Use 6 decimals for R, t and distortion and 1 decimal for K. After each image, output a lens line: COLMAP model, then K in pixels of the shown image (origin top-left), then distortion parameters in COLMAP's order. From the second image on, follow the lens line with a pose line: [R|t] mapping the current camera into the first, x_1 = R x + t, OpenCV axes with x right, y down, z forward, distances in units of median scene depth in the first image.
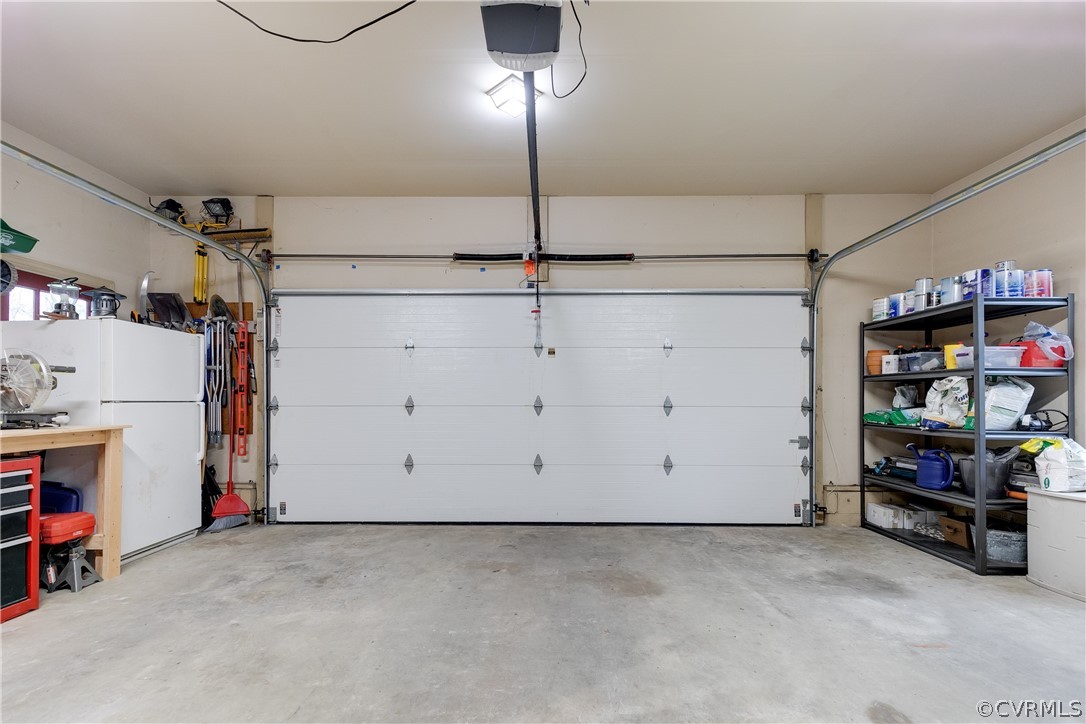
lens RADIAL K [[498.7, 0, 548.8], [0, 498.7, 391.7], [0, 0, 1]] dist [0.004552, -0.001148]
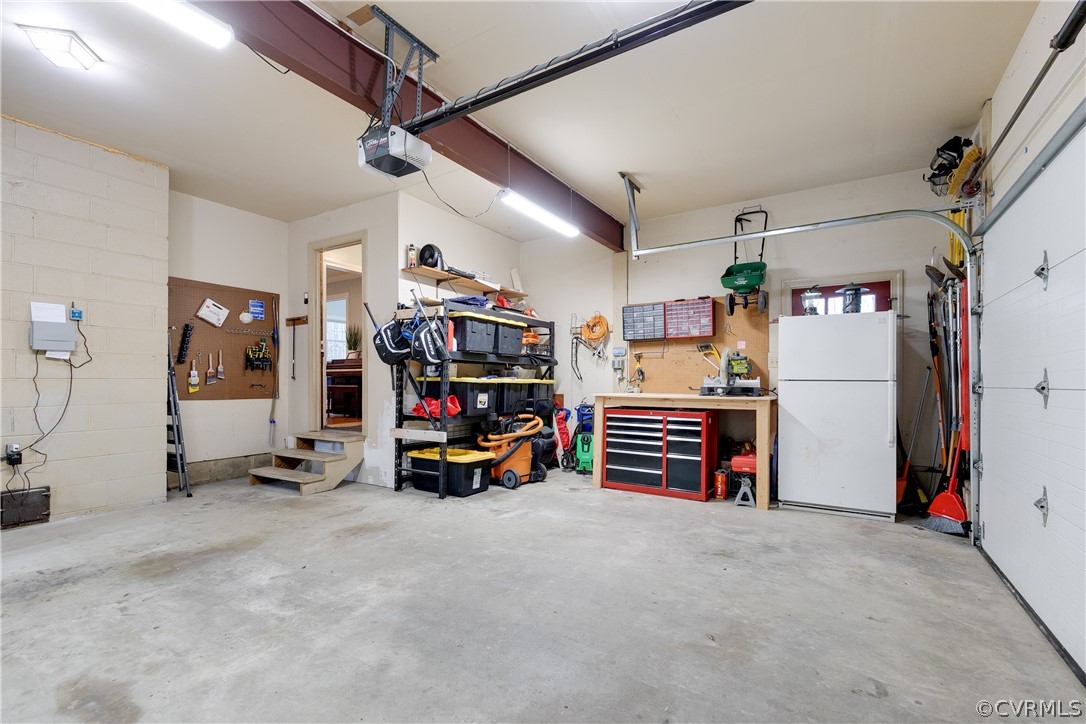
lens RADIAL K [[498.7, 0, 543.7], [0, 498.7, 372.5], [0, 0, 1]] dist [0.004552, -0.001148]
pose [[-0.532629, -0.017765, -0.846163, 0.583239], [0.007646, 0.999638, -0.025801, 0.029876], [0.846315, -0.020212, -0.532300, 1.199424]]
